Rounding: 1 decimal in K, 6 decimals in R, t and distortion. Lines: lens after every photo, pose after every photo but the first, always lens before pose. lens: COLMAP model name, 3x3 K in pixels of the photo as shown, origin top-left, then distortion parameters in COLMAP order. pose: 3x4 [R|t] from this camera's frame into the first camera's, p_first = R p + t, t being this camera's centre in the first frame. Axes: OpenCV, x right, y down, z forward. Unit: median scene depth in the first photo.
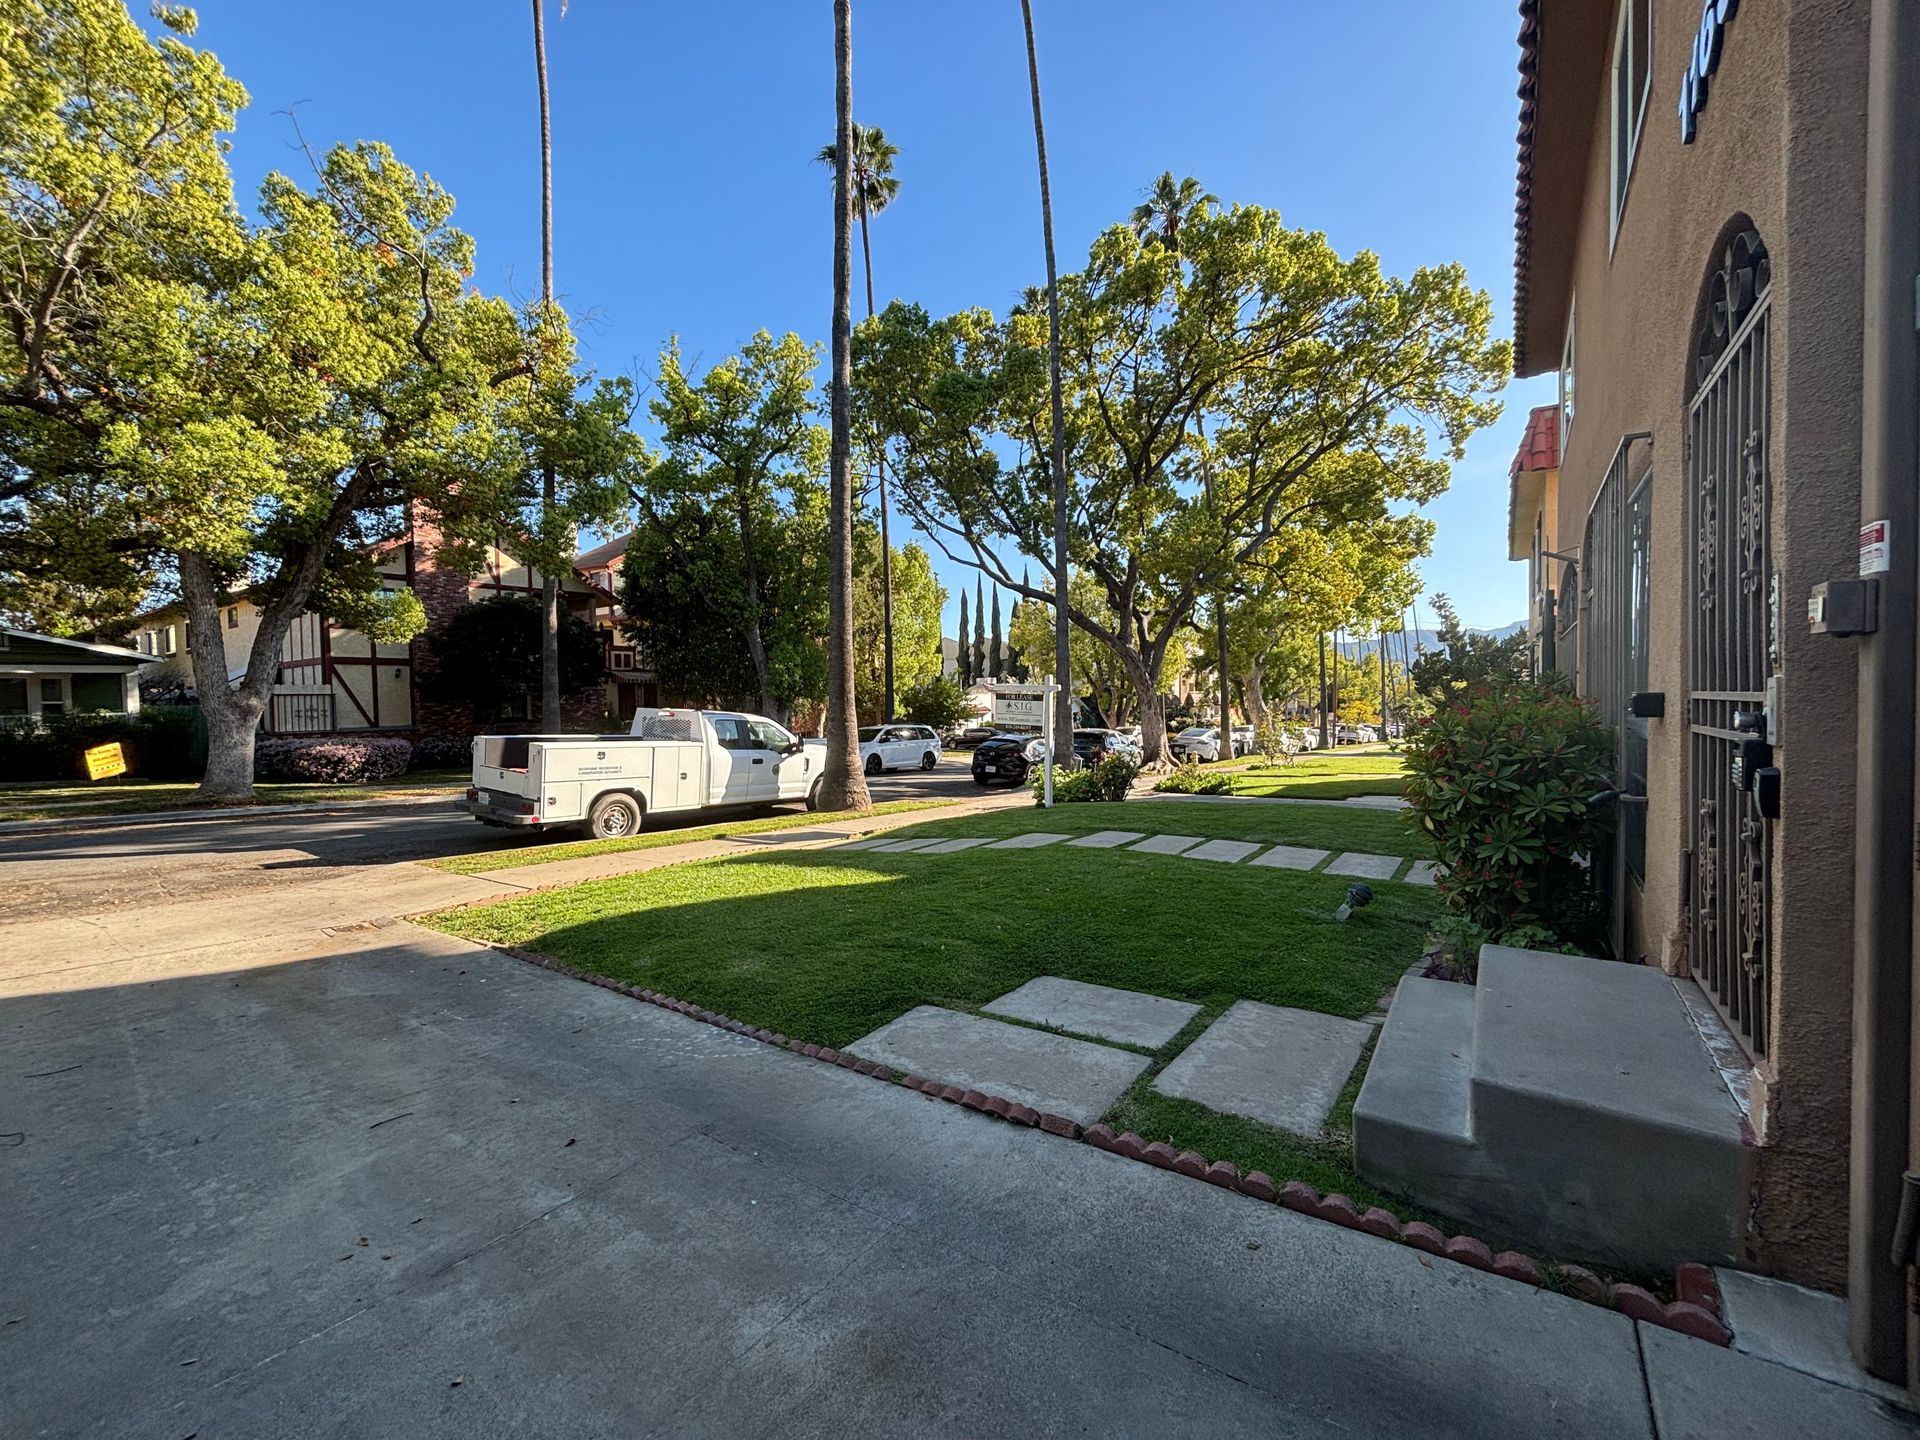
lens RADIAL K [[770.9, 0, 963.9], [0, 770.9, 714.3], [0, 0, 1]] dist [0.000878, -0.000107]
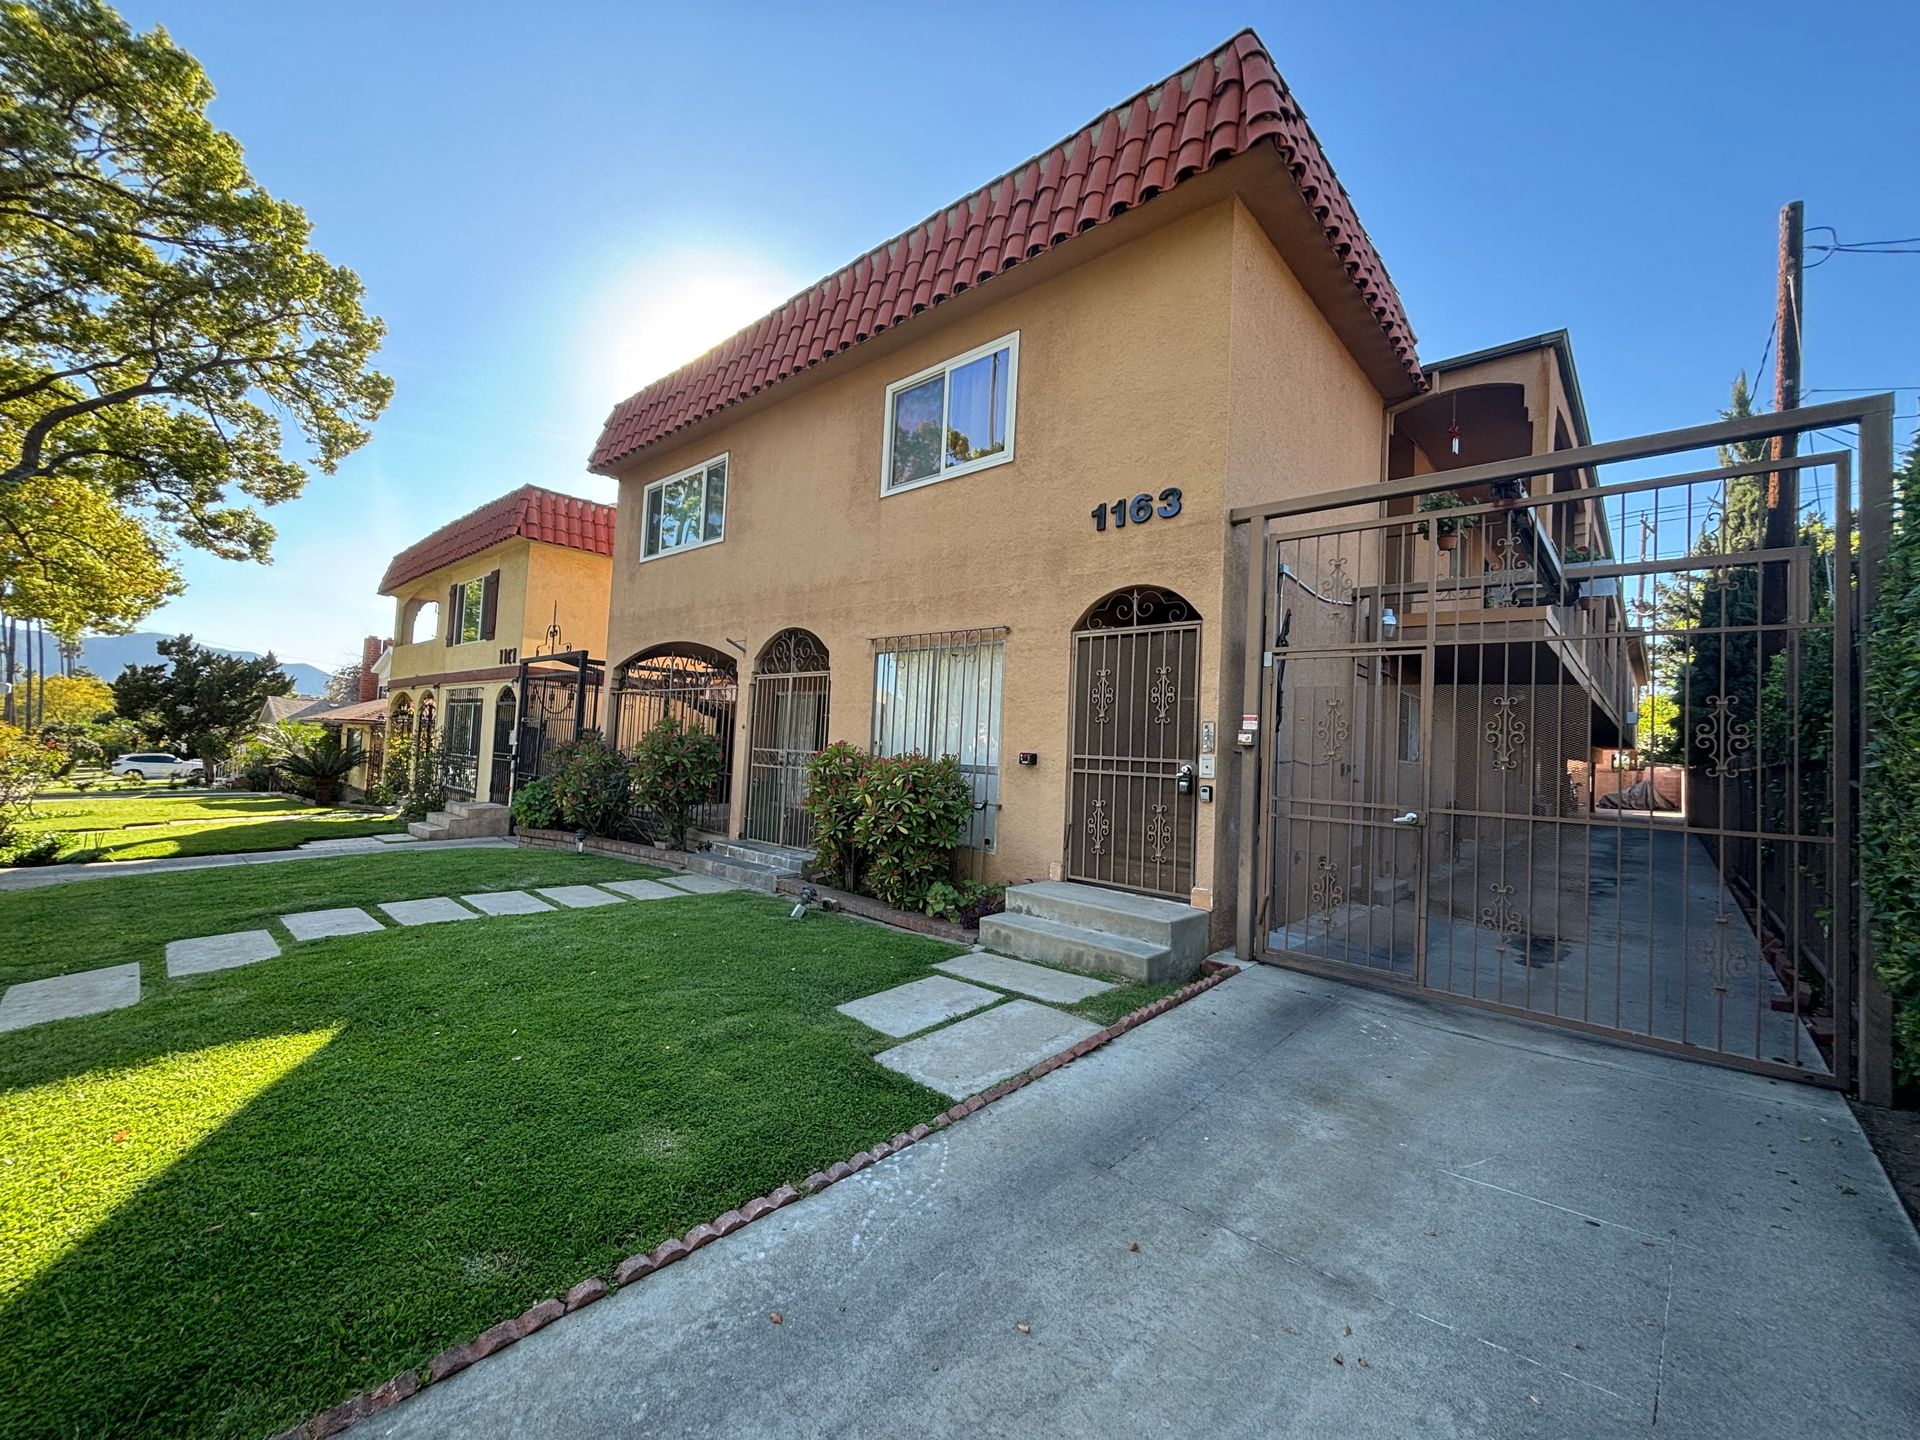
lens RADIAL K [[770.9, 0, 954.1], [0, 770.9, 718.7], [0, 0, 1]] dist [0.000878, -0.000107]
pose [[0.131258, 0.062101, 0.989401, -1.060174], [-0.025941, 0.997909, -0.059193, 0.006500], [-0.991009, -0.017897, 0.132595, 0.802844]]
